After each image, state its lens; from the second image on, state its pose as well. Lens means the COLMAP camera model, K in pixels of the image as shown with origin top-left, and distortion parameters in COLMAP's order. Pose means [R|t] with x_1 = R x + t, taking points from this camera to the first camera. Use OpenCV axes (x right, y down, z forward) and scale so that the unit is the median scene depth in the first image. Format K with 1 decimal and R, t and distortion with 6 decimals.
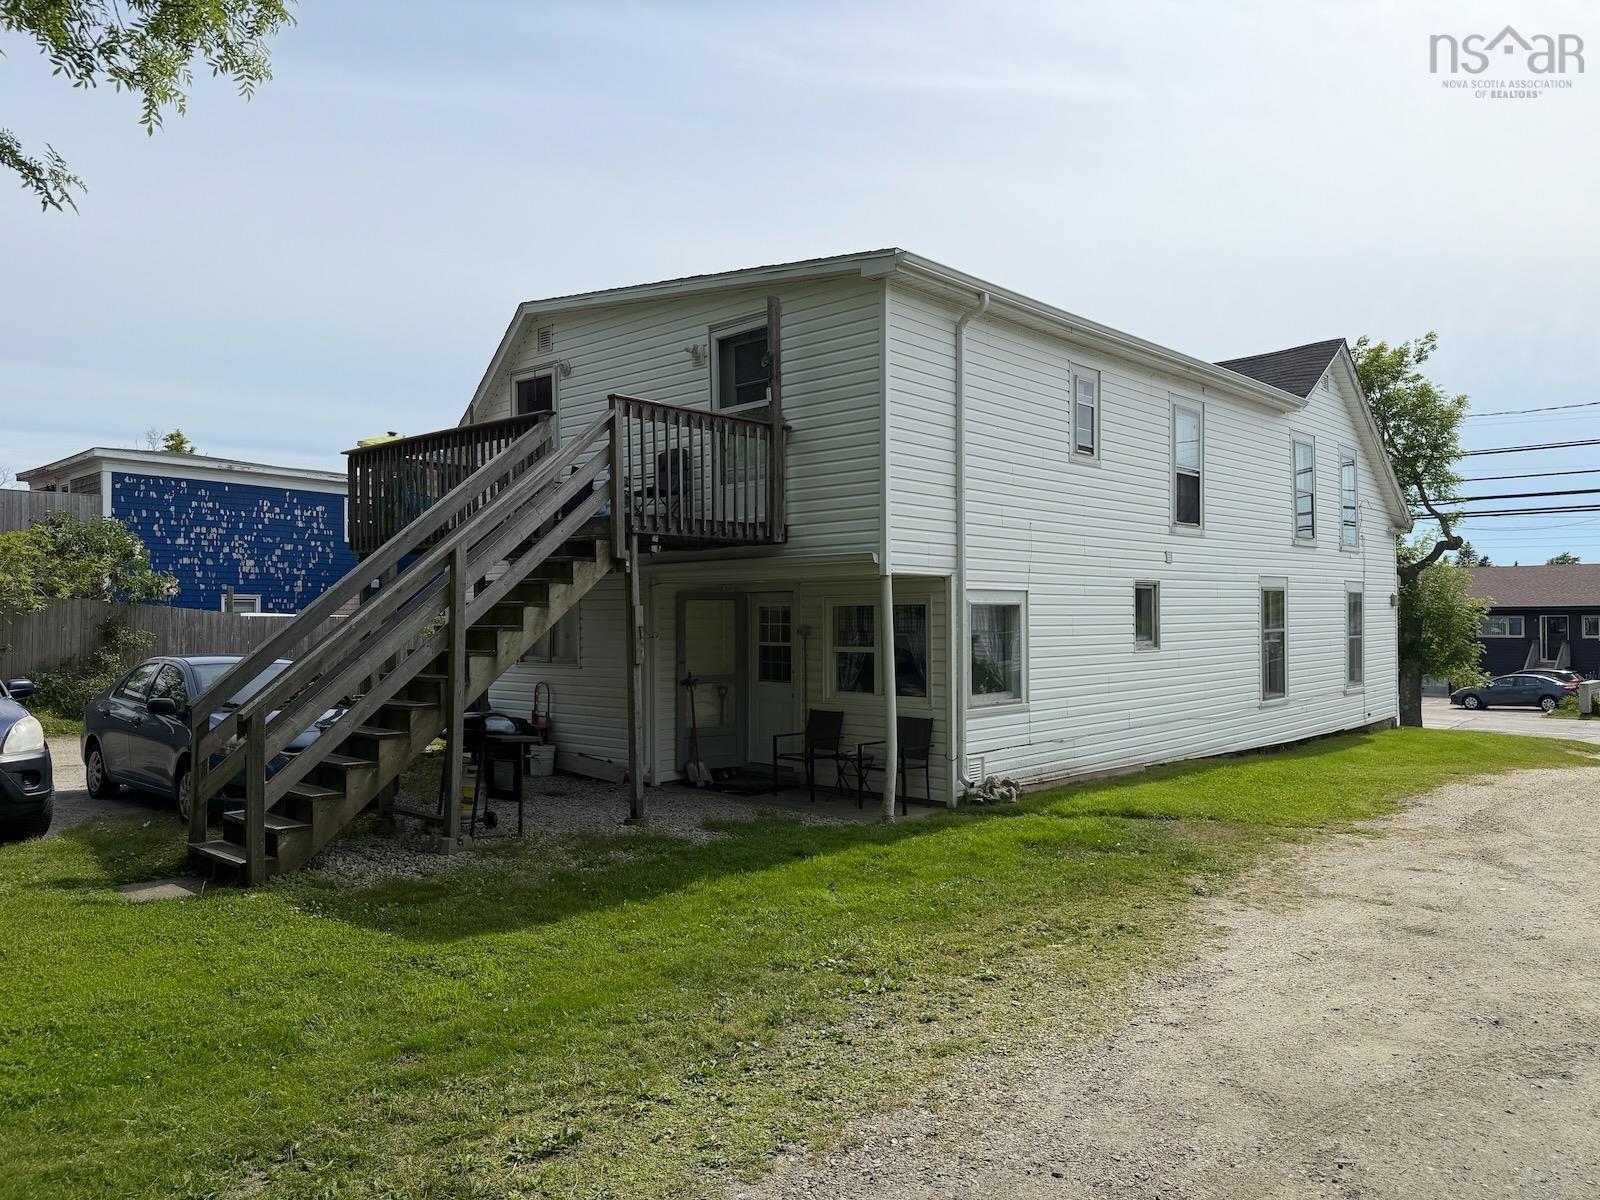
lens RADIAL K [[1114.2, 0, 799.2], [0, 1114.2, 600.9], [0, 0, 1]] dist [0.087593, -0.111218]
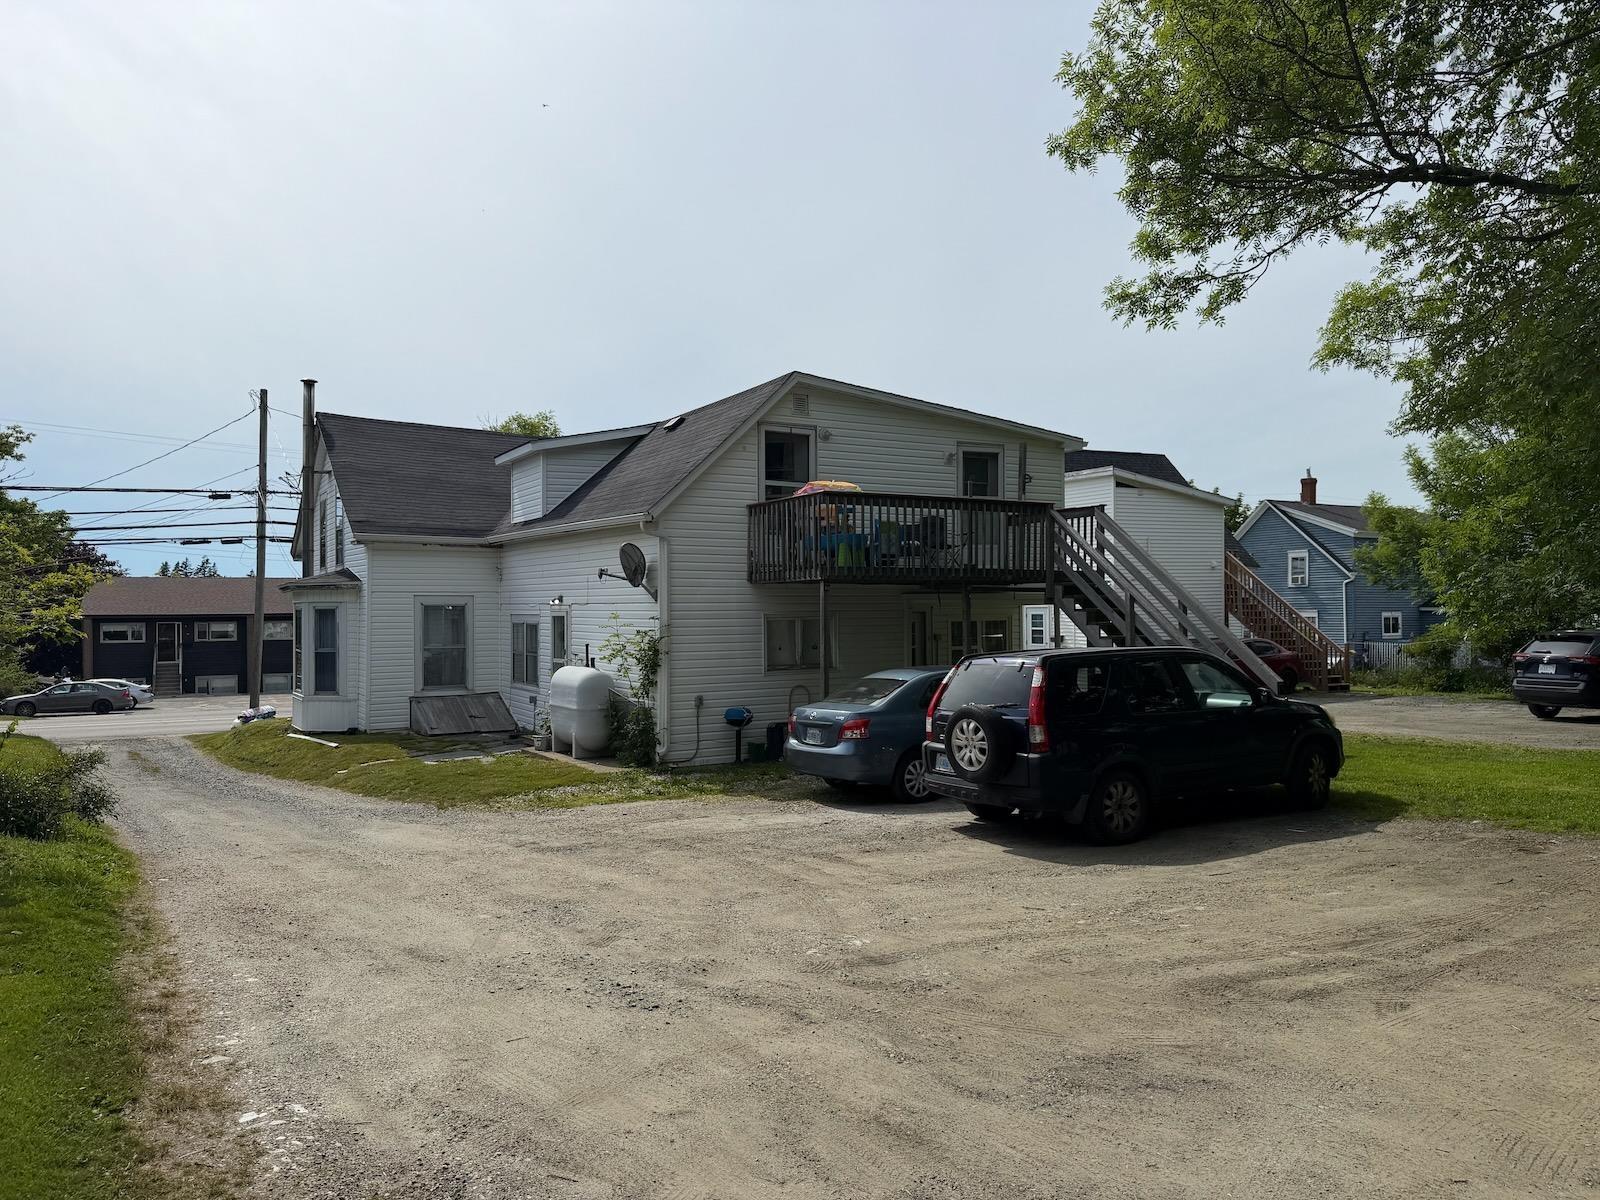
lens RADIAL K [[1114.2, 0, 798.8], [0, 1114.2, 603.1], [0, 0, 1]] dist [0.087593, -0.111218]
pose [[0.302444, 0.008525, 0.953129, -1.421913], [-0.005603, 0.999959, -0.007166, -0.006740], [-0.953151, -0.003173, 0.302479, 0.643533]]
